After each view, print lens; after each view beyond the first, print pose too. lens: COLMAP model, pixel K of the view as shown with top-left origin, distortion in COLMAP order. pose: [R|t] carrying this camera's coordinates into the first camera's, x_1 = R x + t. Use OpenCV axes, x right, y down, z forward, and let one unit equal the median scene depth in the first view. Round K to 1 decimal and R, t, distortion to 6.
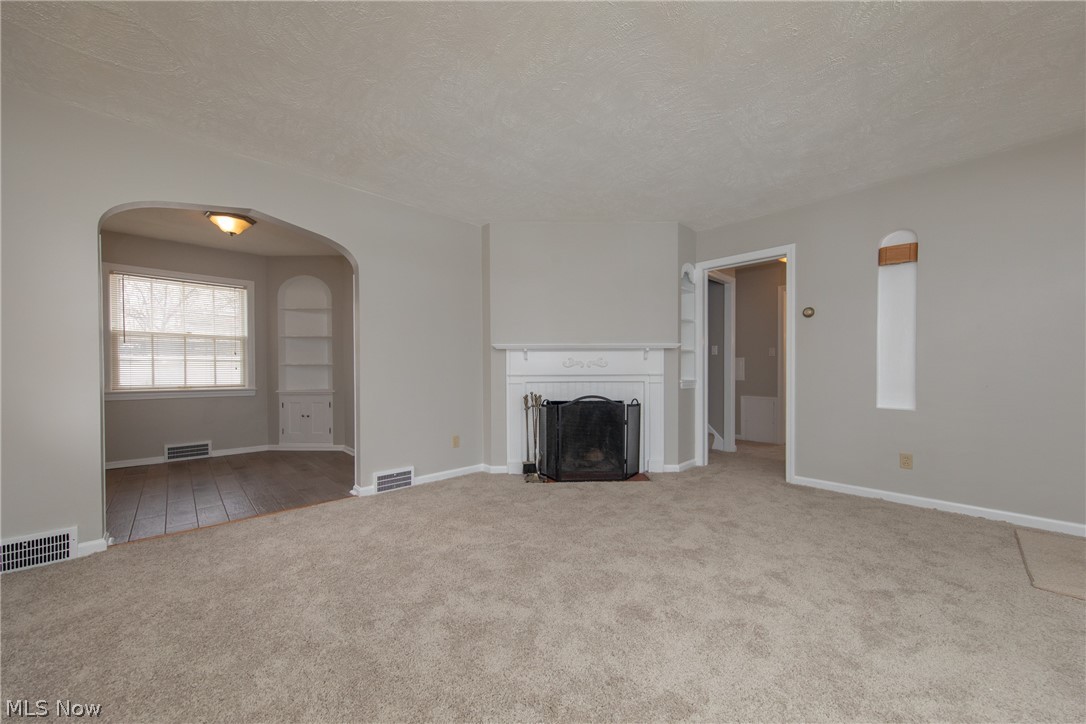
lens RADIAL K [[405.0, 0, 552.2], [0, 405.0, 372.9], [0, 0, 1]] dist [0.006856, -0.000293]
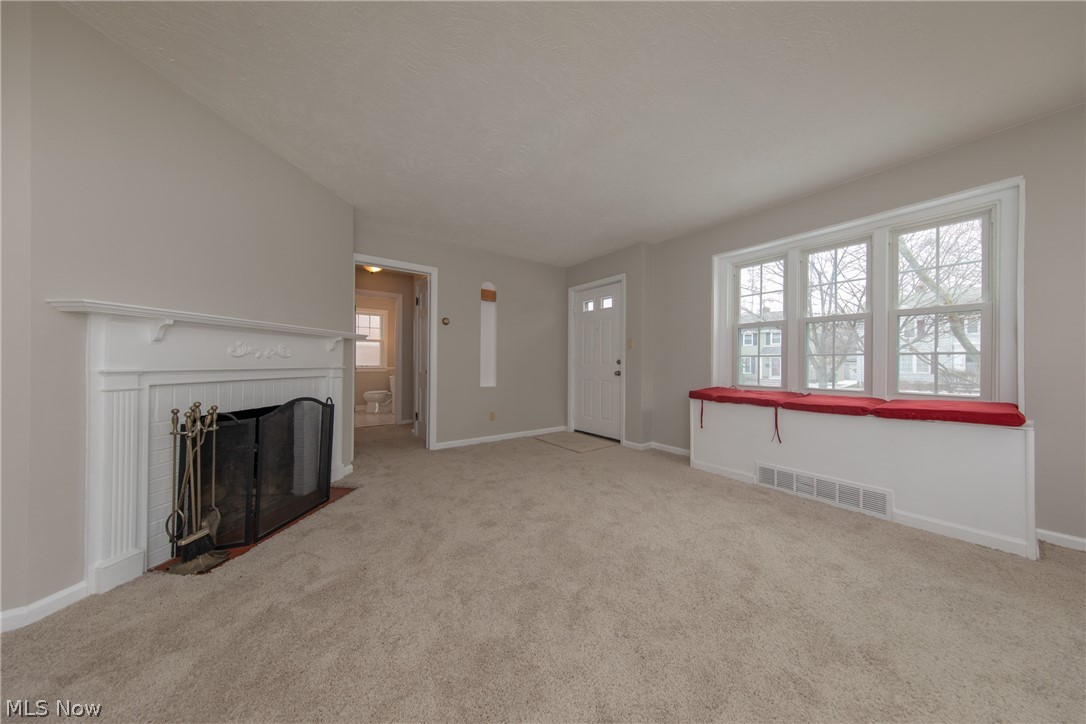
lens RADIAL K [[342.5, 0, 545.1], [0, 342.5, 363.6], [0, 0, 1]] dist [0.002266, -0.000174]
pose [[0.124832, 0.002736, 0.992174, -0.460446], [0.006028, 0.999976, -0.003516, -0.000181], [-0.992160, 0.006419, 0.124813, 0.506764]]
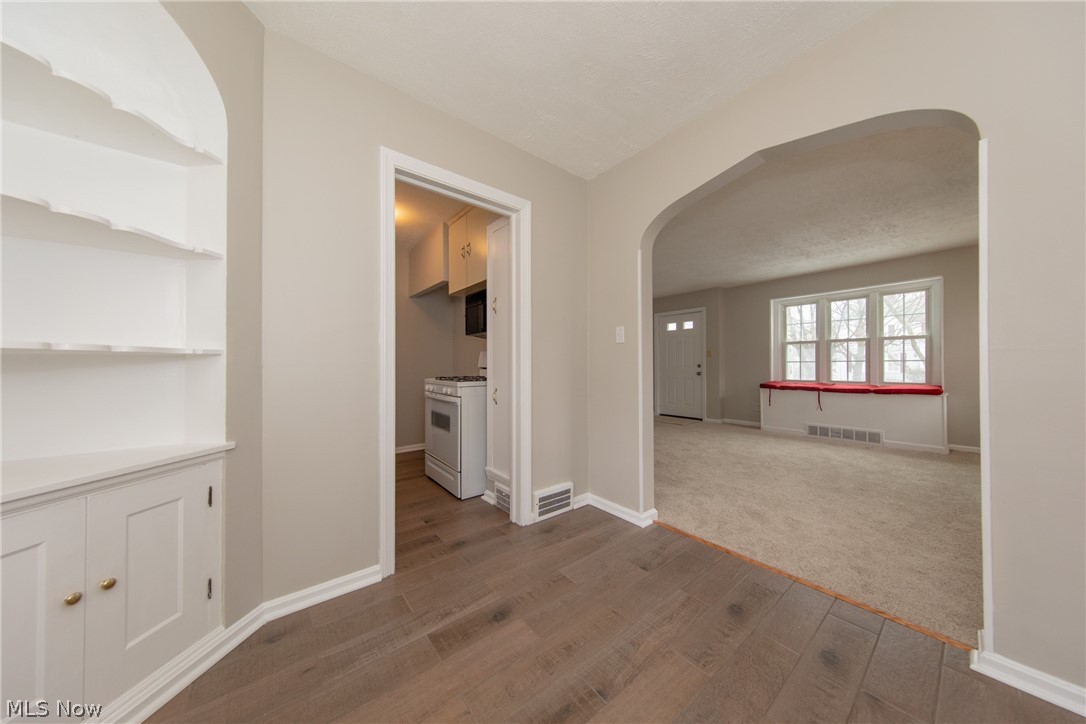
lens RADIAL K [[342.5, 0, 546.2], [0, 342.5, 365.8], [0, 0, 1]] dist [0.002266, -0.000174]
pose [[0.079245, 0.004328, 0.996846, -0.735520], [0.013203, 0.999898, -0.005390, -0.004509], [-0.996768, 0.013588, 0.079180, 0.751966]]
